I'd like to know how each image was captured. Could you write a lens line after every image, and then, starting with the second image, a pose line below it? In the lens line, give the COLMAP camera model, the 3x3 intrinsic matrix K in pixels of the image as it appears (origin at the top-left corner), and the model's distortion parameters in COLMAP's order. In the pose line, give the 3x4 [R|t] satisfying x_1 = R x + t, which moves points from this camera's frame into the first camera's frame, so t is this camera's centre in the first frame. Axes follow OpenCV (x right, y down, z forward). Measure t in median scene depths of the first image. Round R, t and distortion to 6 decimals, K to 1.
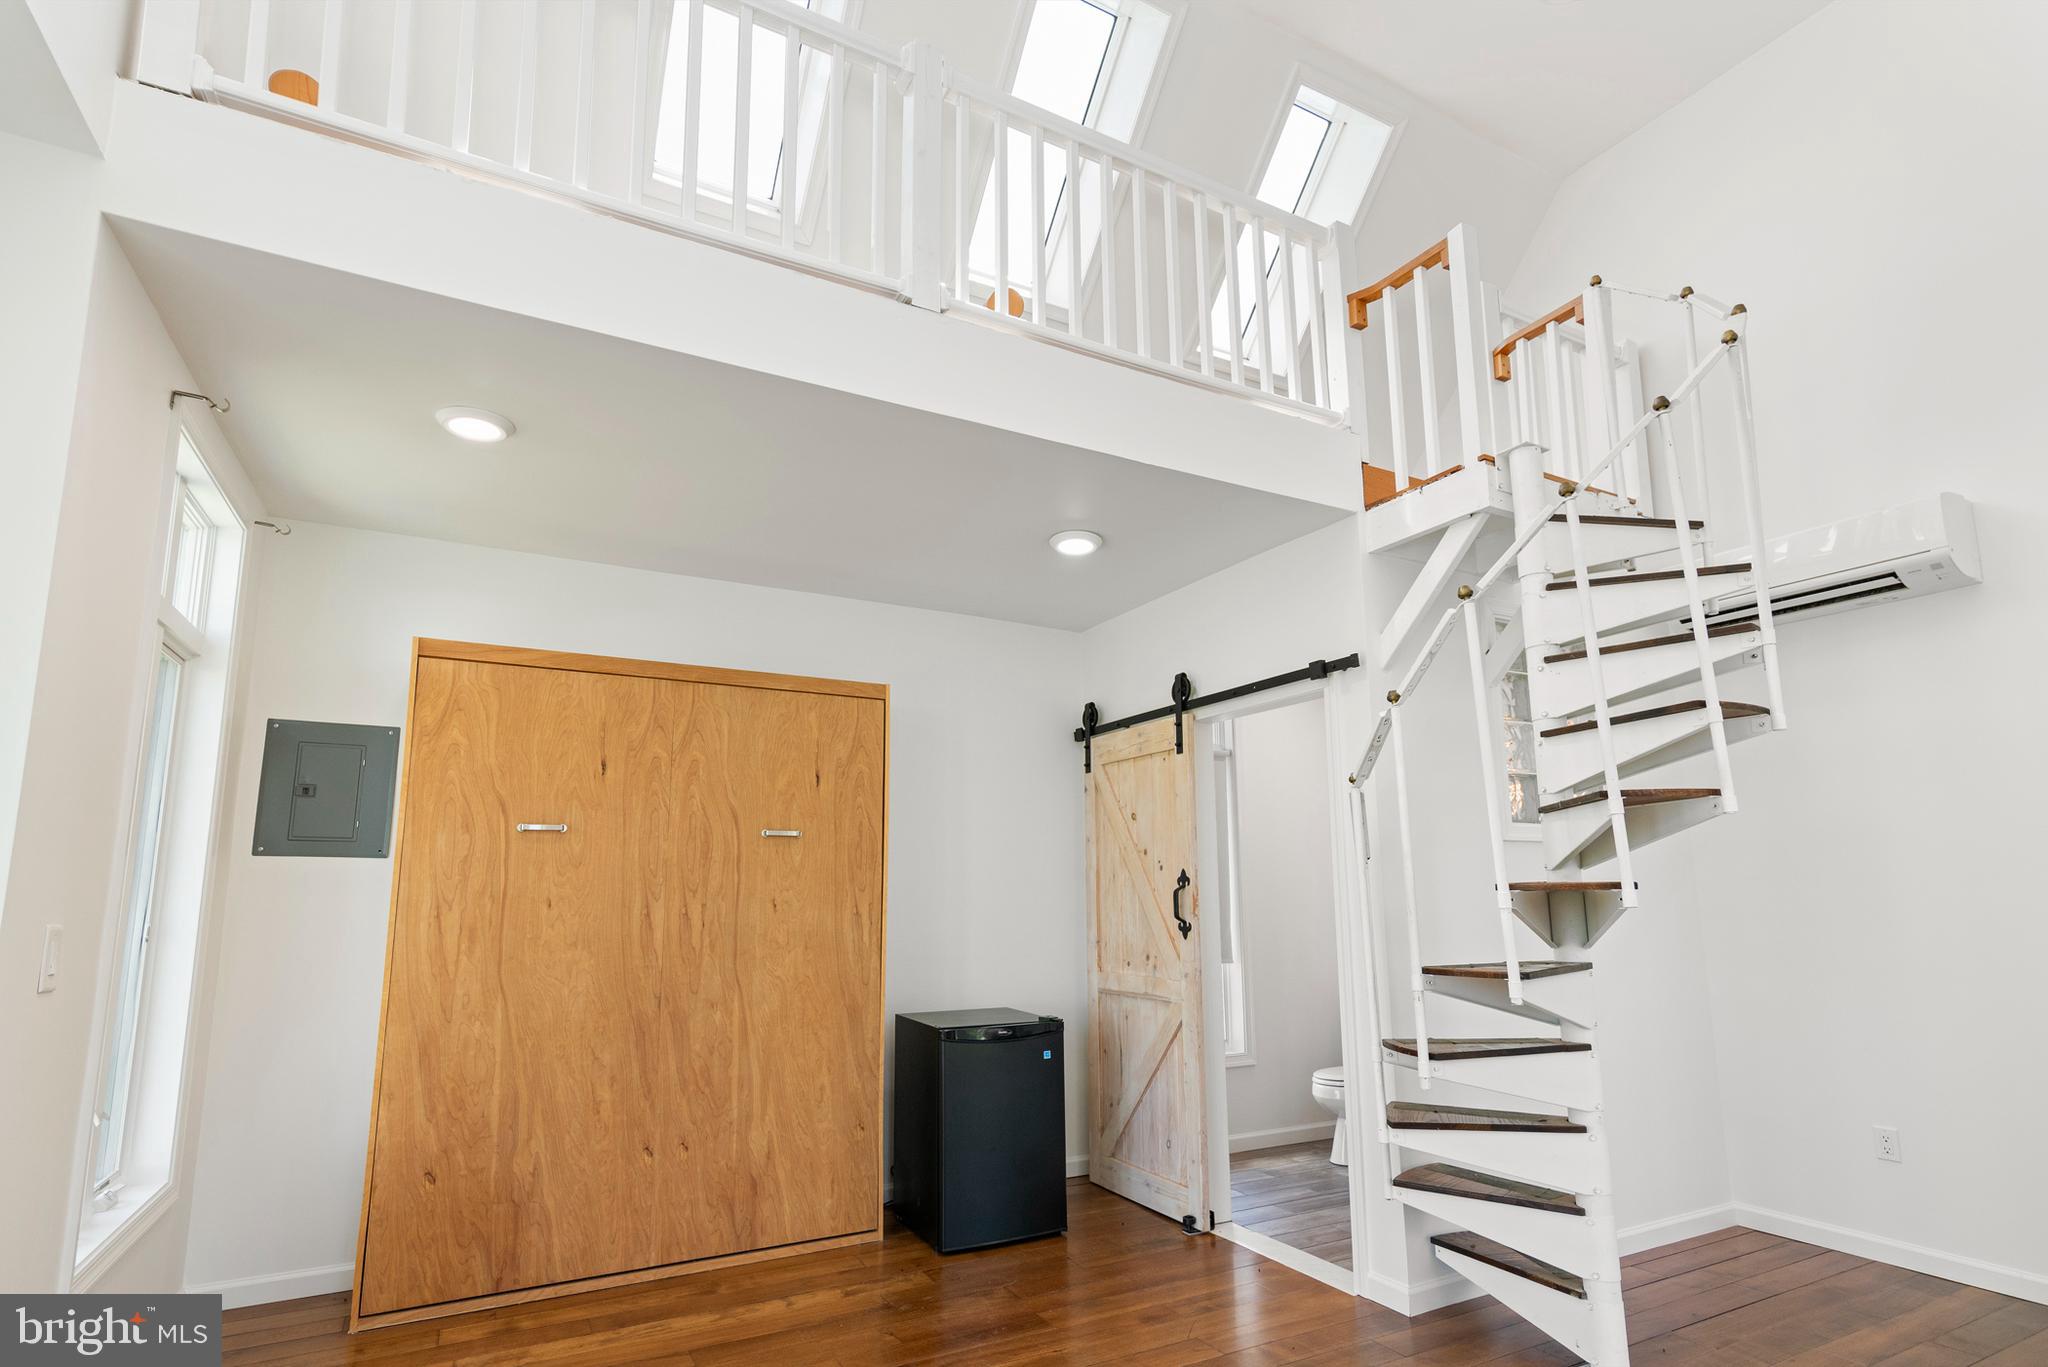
lens RADIAL K [[953.3, 0, 1023.5], [0, 953.3, 777.3], [0, 0, 1]] dist [0.001435, 0.000583]
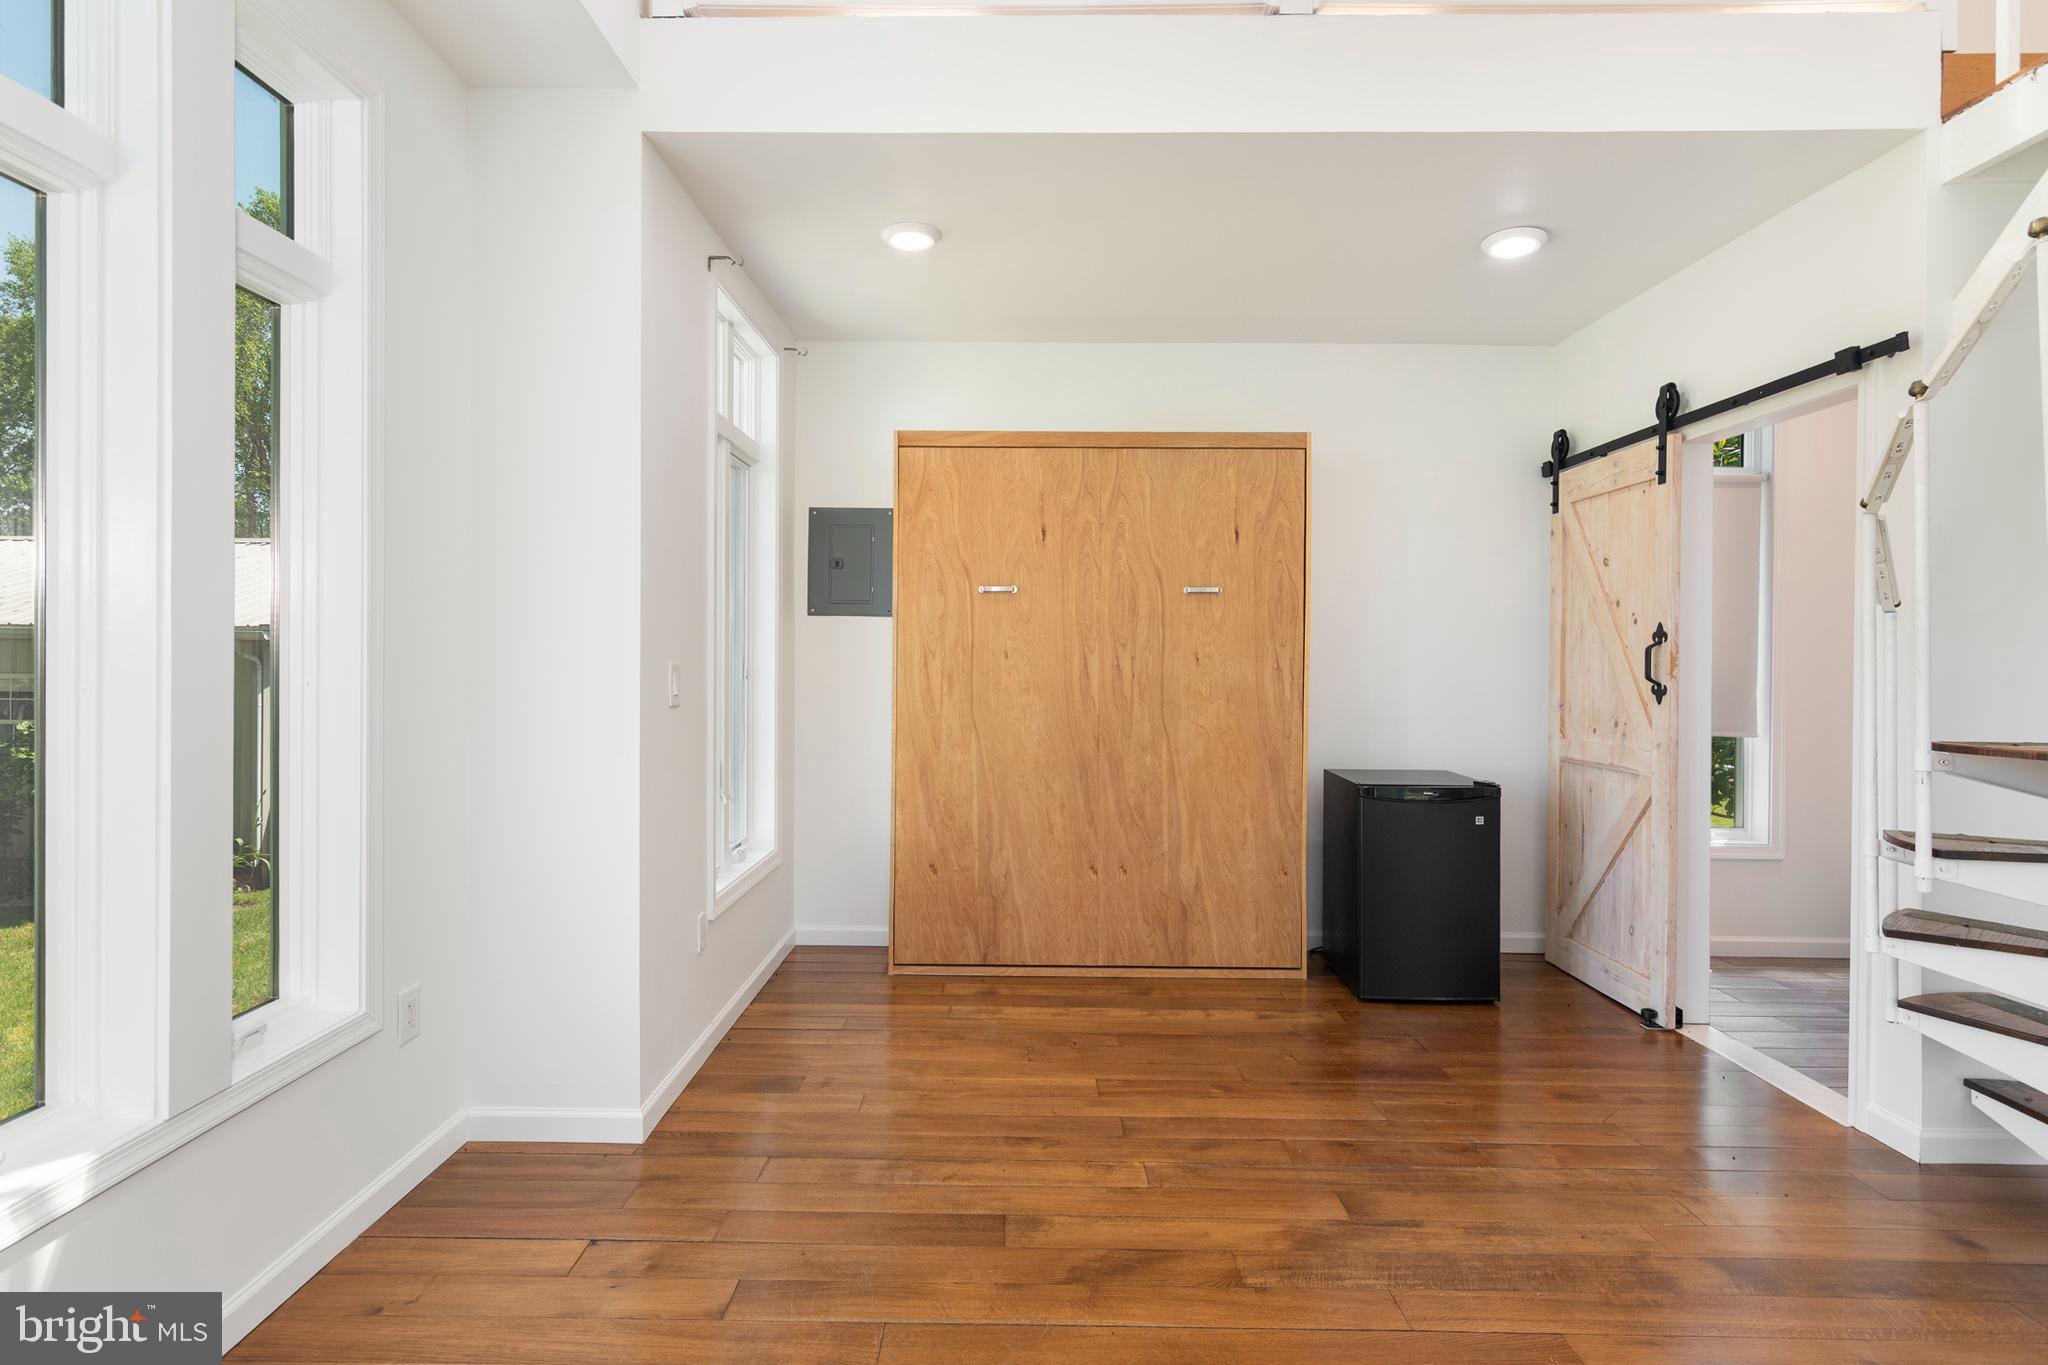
lens RADIAL K [[959.6, 0, 1024.0], [0, 959.6, 682.5], [0, 0, 1]] dist [0.004043, 0.002151]
pose [[0.884412, 0.024613, -0.466058, 0.067154], [0.046761, 0.988910, 0.140961, 0.002235], [0.464359, -0.146461, 0.873453, -0.015524]]
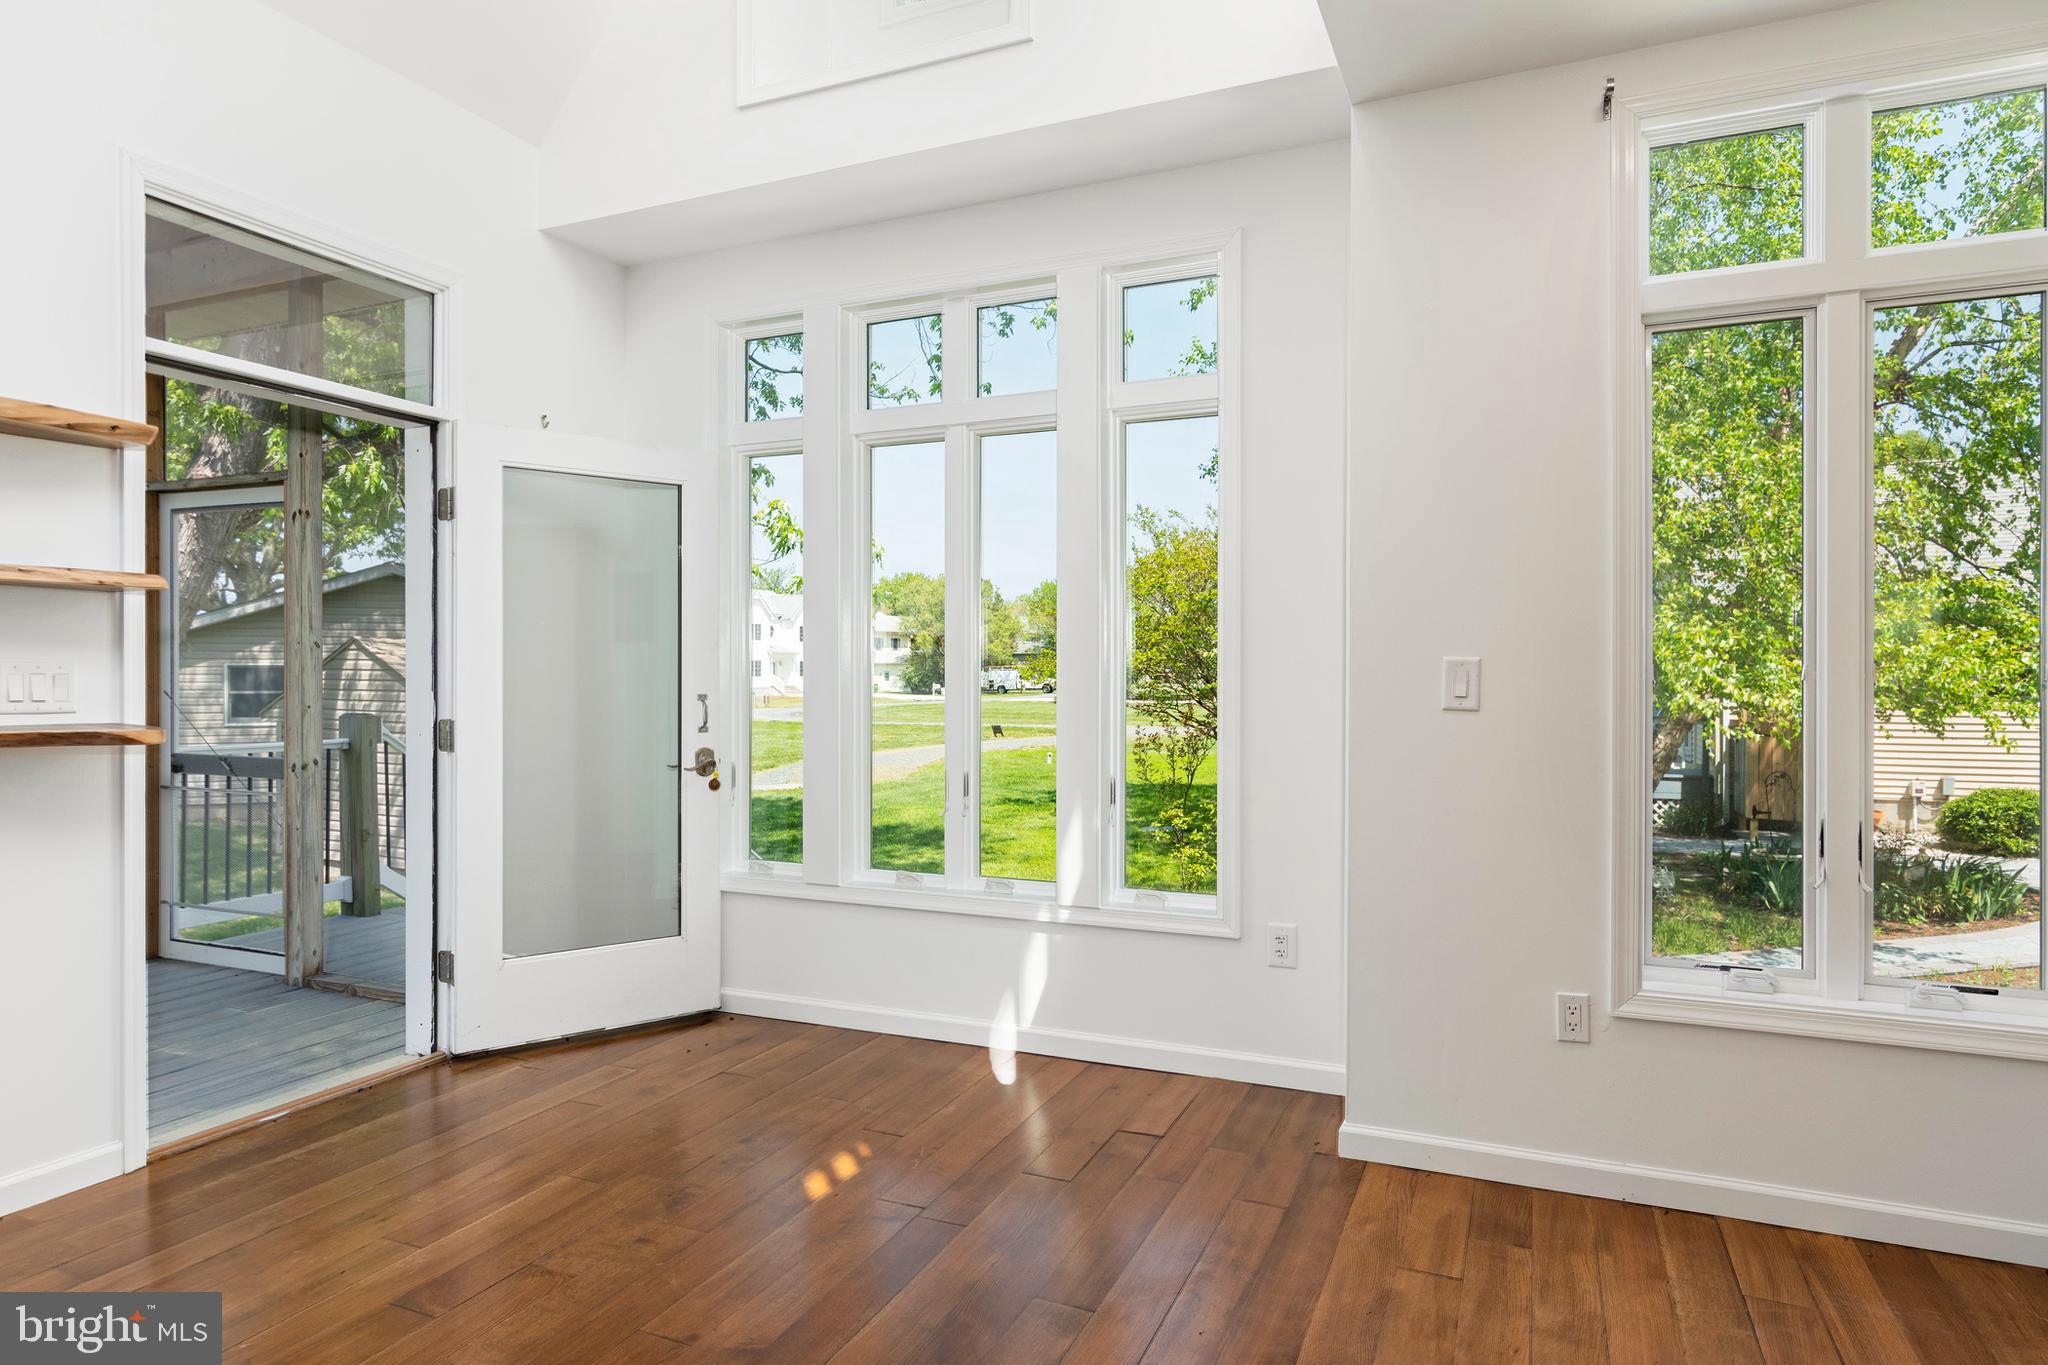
lens RADIAL K [[1232.4, 0, 1024.0], [0, 1232.4, 682.5], [0, 0, 1]] dist [0.001332, 0.000299]
pose [[-0.763475, 0.004171, -0.645824, 0.342392], [0.084750, 0.991979, -0.093783, 0.272138], [0.640252, -0.126334, -0.757705, 1.733560]]
